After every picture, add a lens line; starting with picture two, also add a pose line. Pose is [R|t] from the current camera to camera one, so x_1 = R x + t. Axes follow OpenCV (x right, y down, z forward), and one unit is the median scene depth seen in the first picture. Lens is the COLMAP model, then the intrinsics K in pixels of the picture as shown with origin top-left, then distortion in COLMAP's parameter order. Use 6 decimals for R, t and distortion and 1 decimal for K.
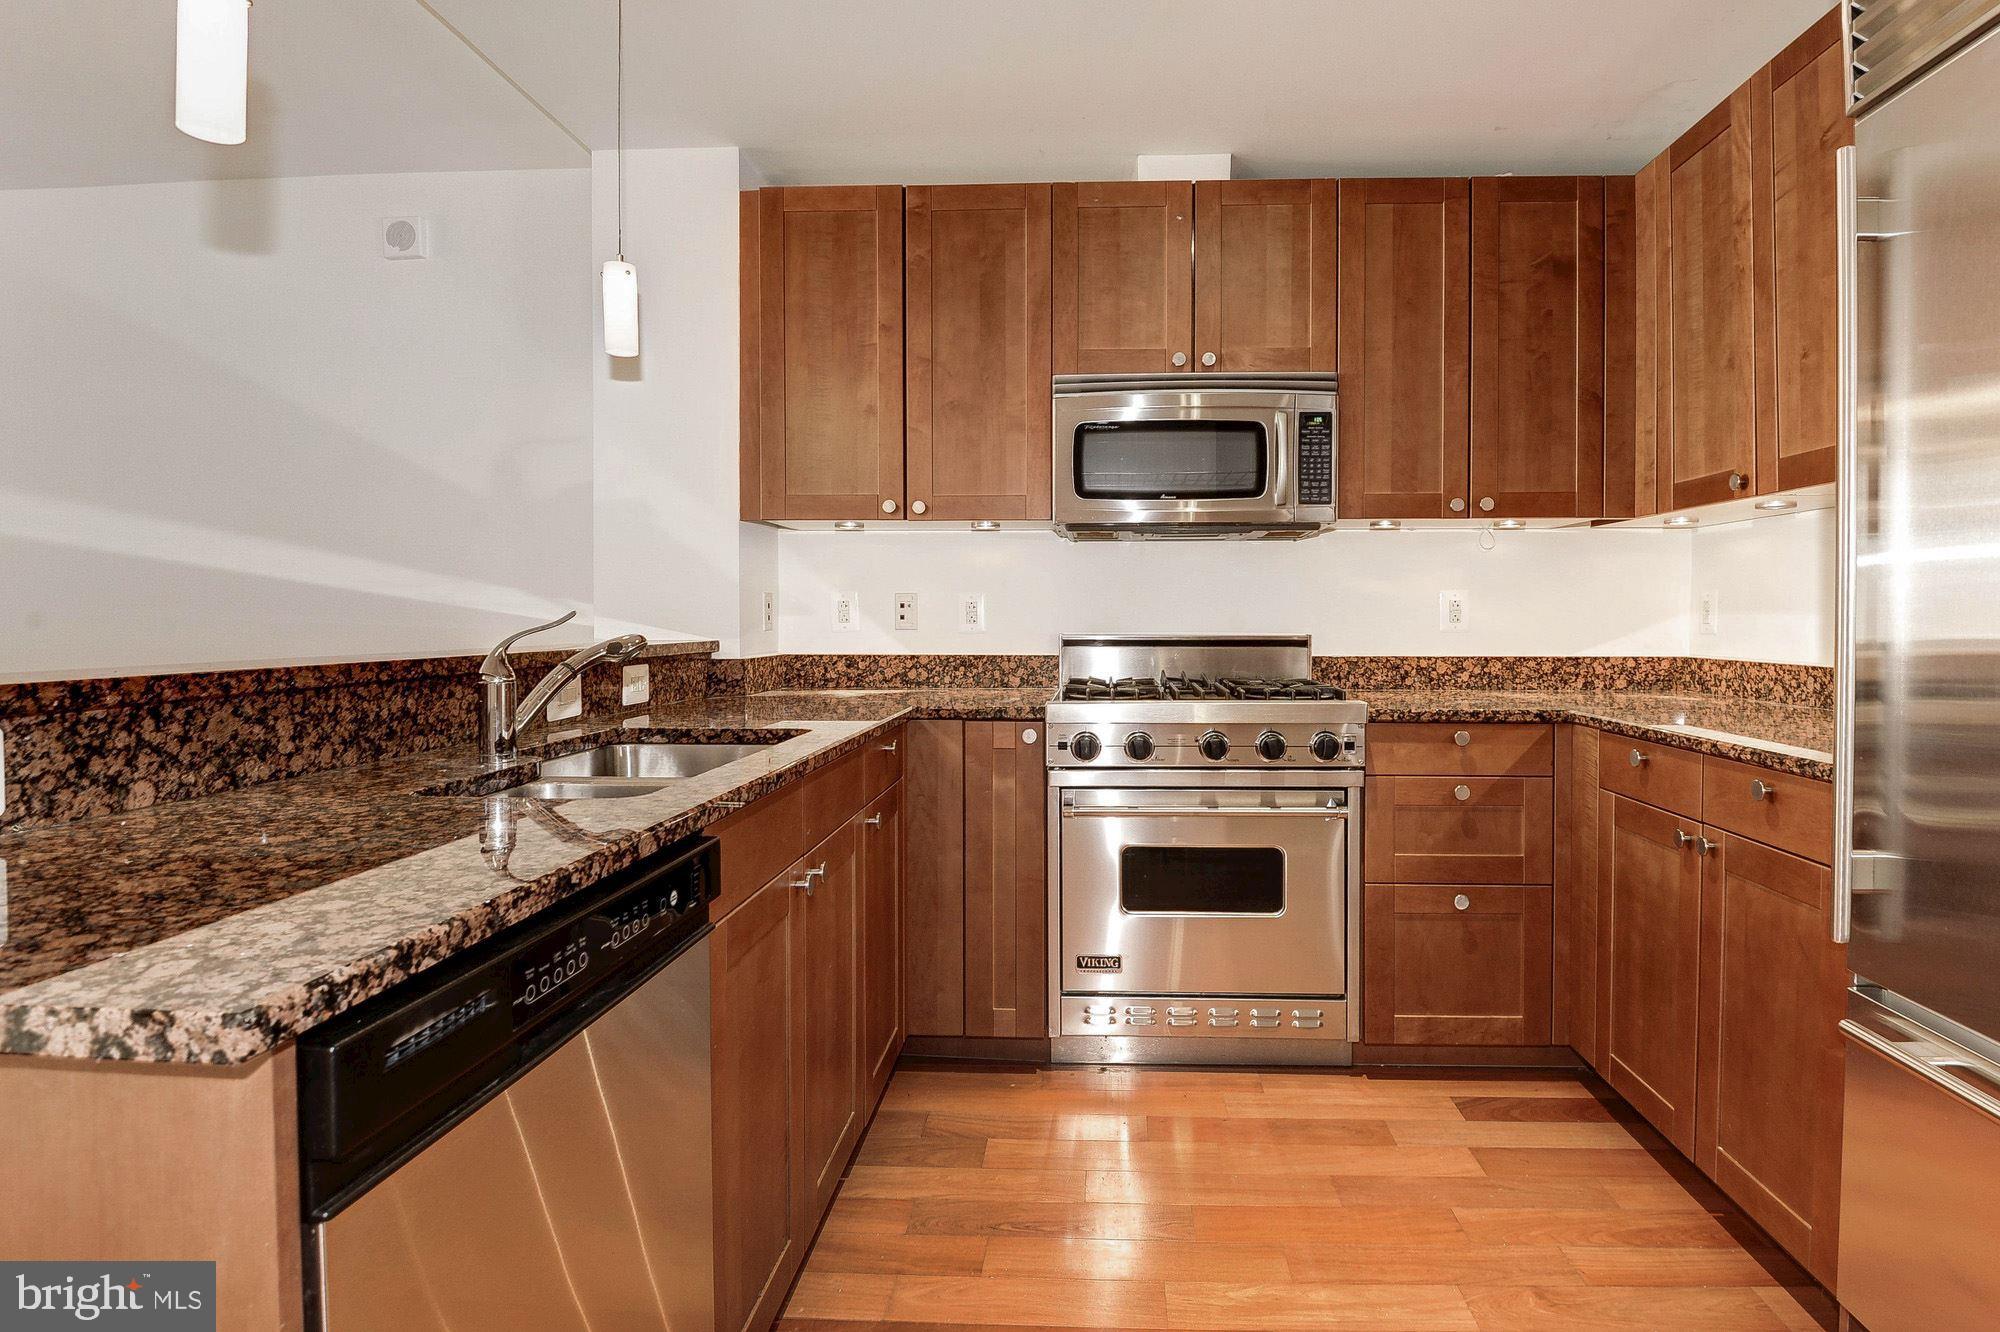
lens RADIAL K [[1023.3, 0, 1066.5], [0, 1023.3, 632.1], [0, 0, 1]] dist [0.000823, -0.017471]
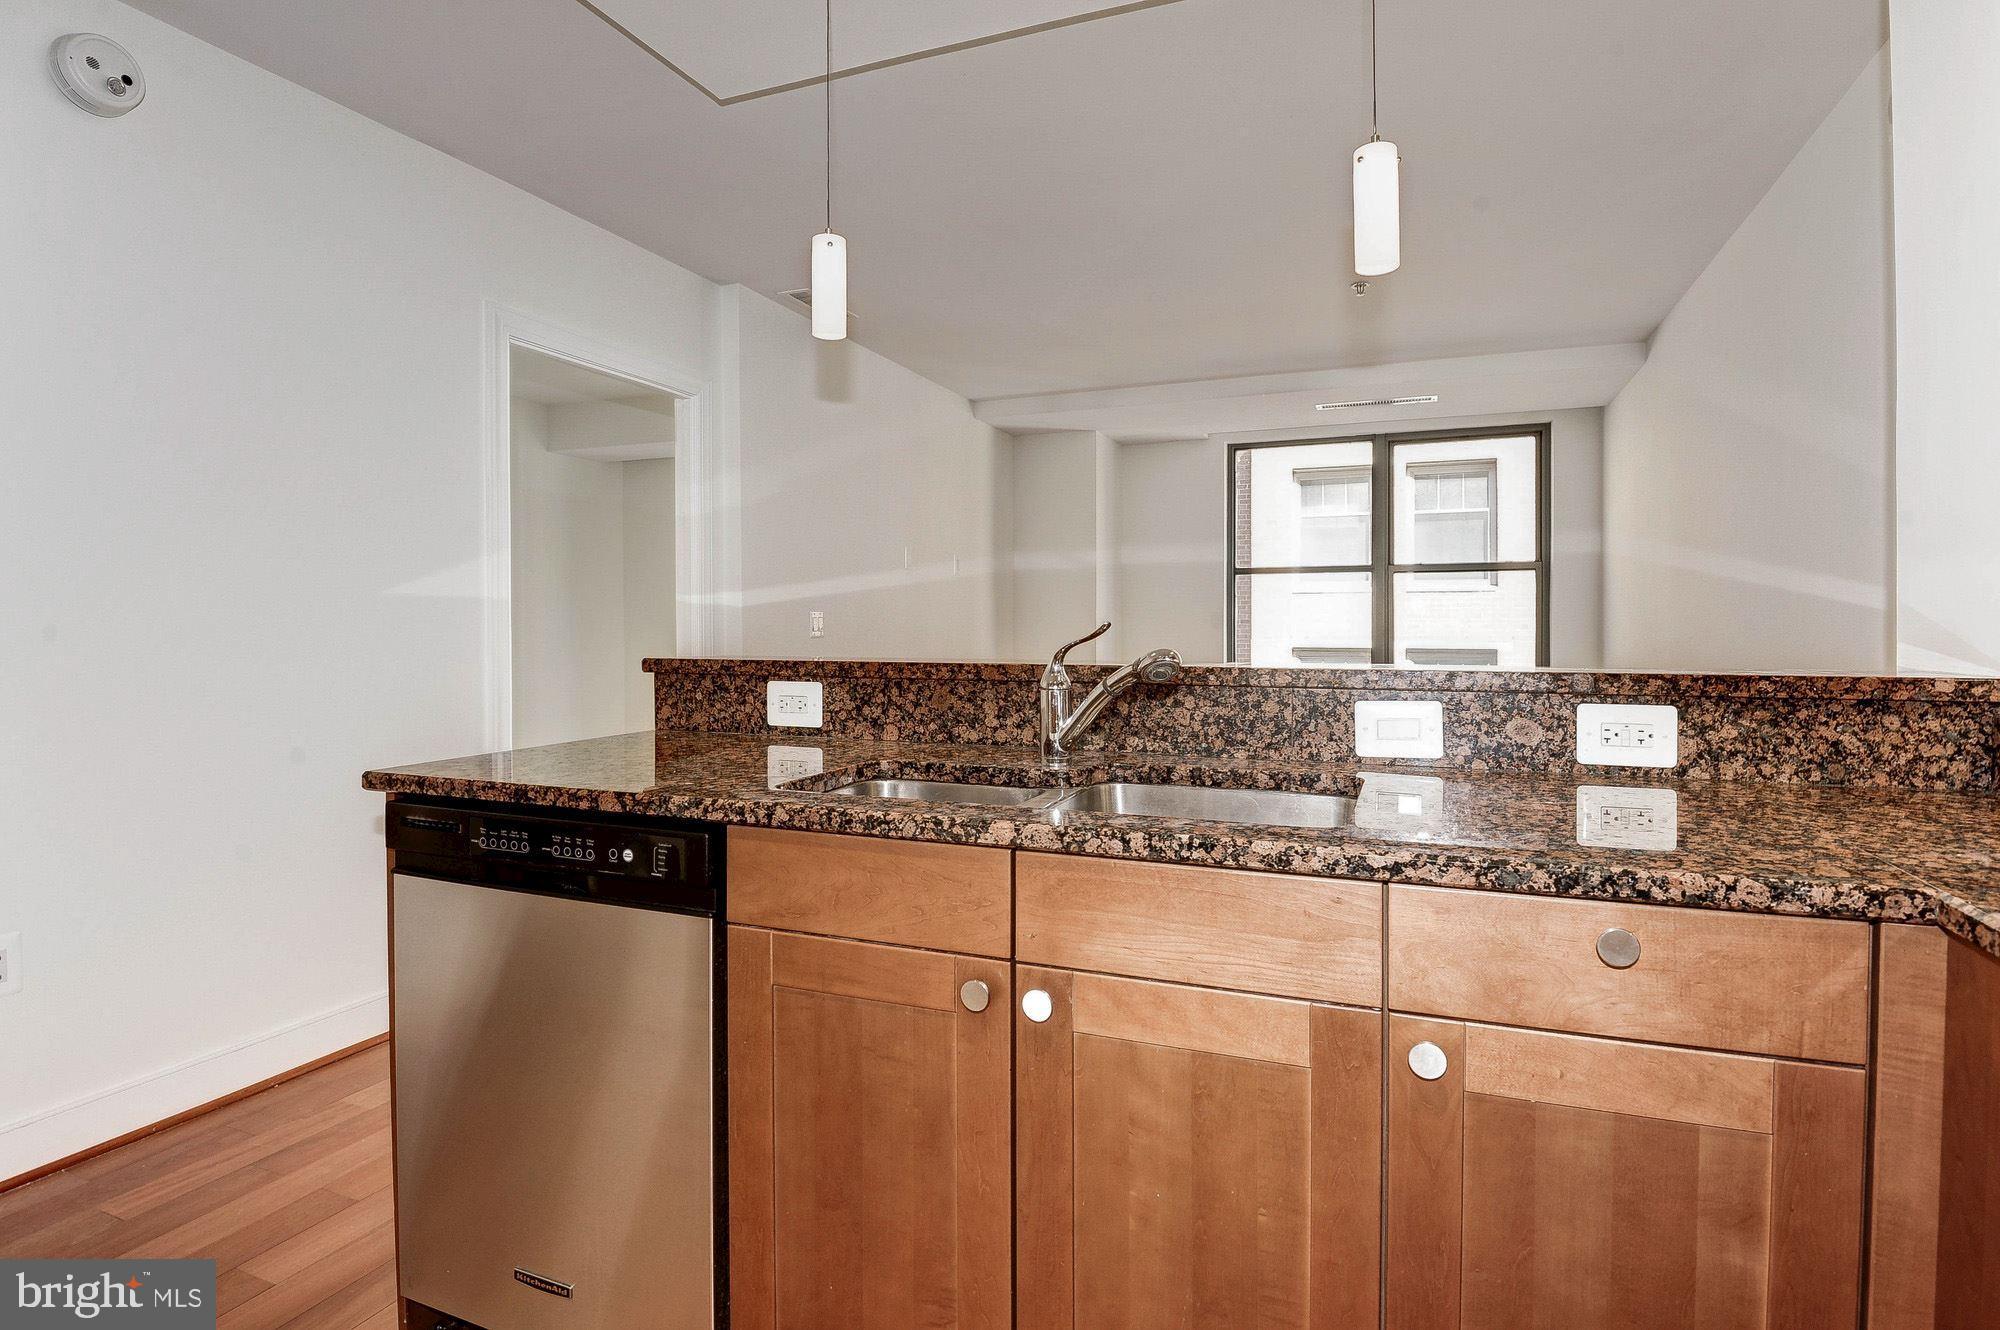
lens RADIAL K [[991.2, 0, 1027.9], [0, 991.2, 641.8], [0, 0, 1]] dist [0.003715, -0.013827]
pose [[-0.323605, 0.018207, -0.946017, 0.256282], [-0.013855, 0.999616, 0.023978, -0.014784], [0.946091, 0.020866, -0.323228, 0.799662]]
